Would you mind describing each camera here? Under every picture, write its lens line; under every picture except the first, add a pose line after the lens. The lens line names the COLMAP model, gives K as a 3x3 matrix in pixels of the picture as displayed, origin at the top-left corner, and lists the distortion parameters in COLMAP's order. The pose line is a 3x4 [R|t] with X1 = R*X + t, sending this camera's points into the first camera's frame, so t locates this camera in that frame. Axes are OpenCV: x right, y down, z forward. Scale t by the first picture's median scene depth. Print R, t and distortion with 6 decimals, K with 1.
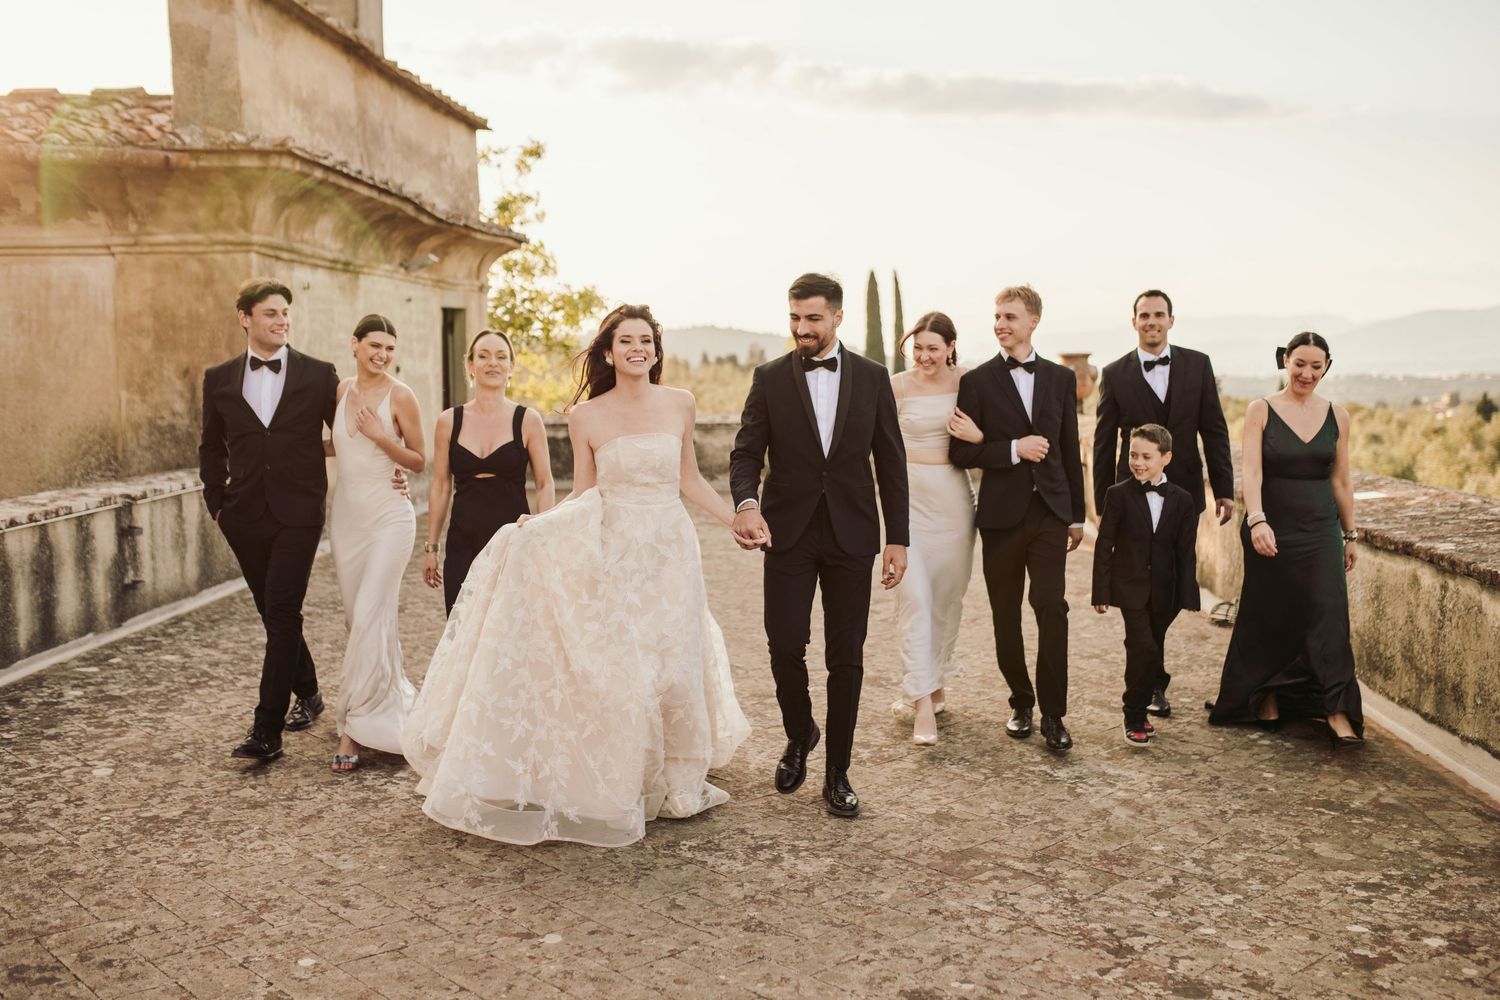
lens RADIAL K [[1462.6, 0, 752.1], [0, 1462.6, 489.6], [0, 0, 1]] dist [-0.015649, 0.000000]
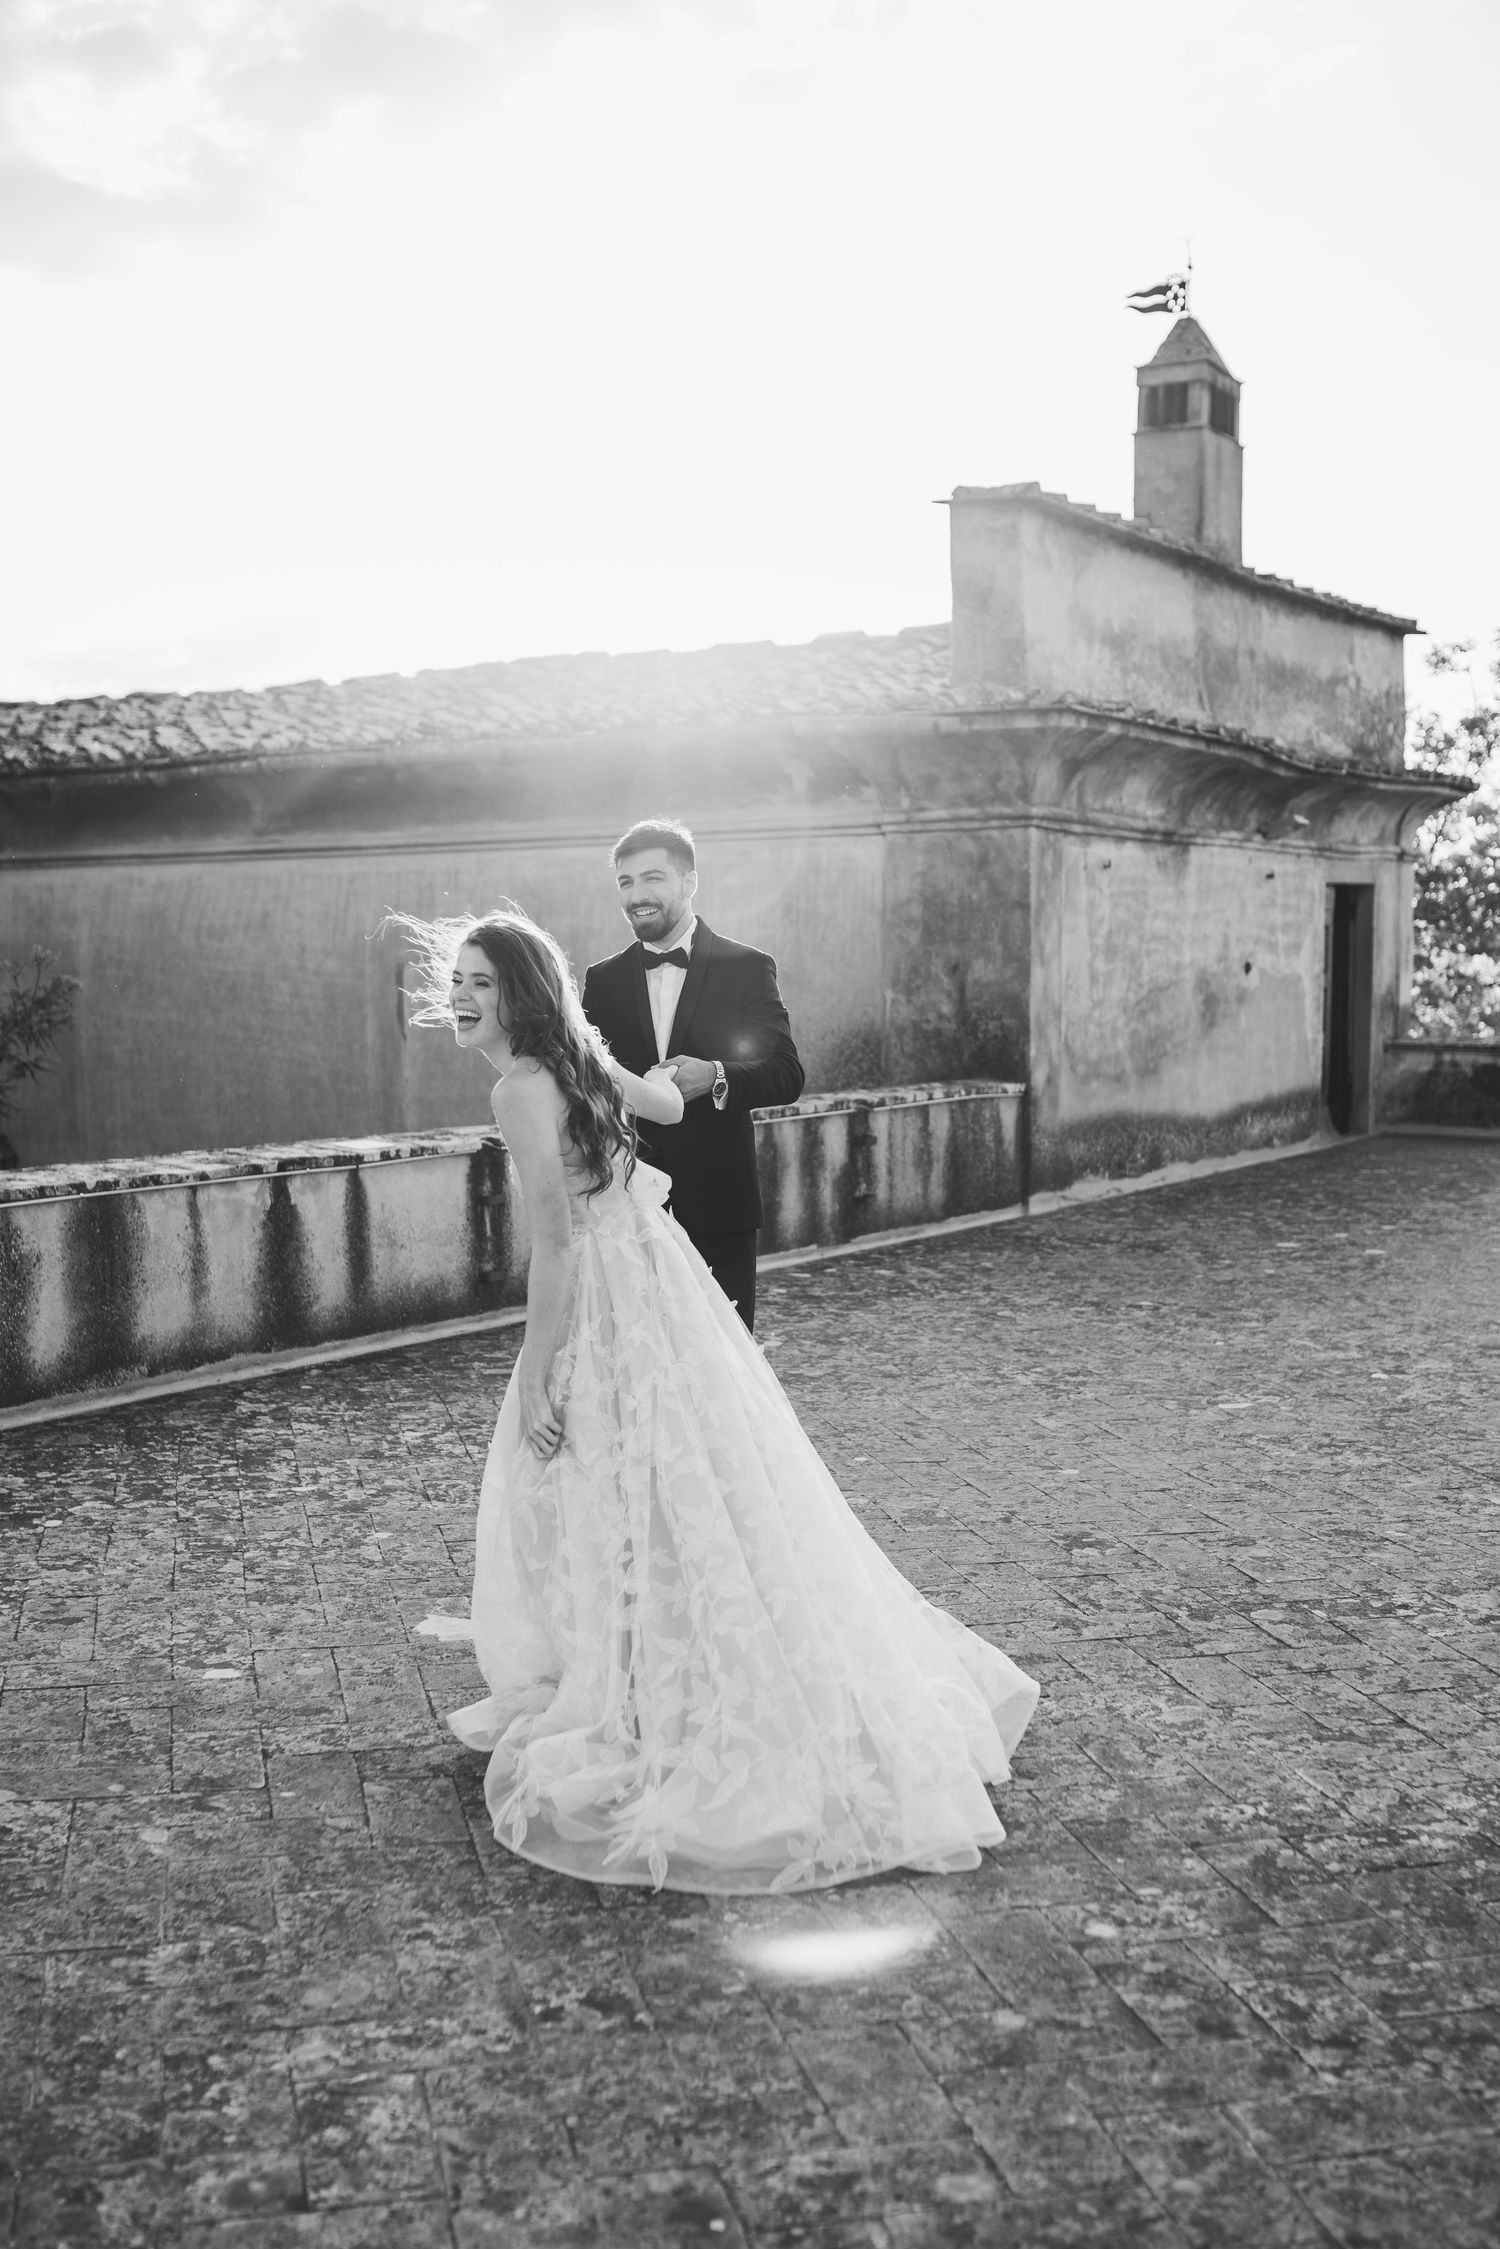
lens RADIAL K [[2193.0, 0, 750.7], [0, 2193.0, 1129.9], [0, 0, 1]] dist [-0.015649, 0.000000]
pose [[0.869329, 0.036797, -0.492862, 0.141137], [-0.042030, 0.999116, 0.000460, 0.018126], [0.492443, 0.020315, 0.870108, -0.173304]]
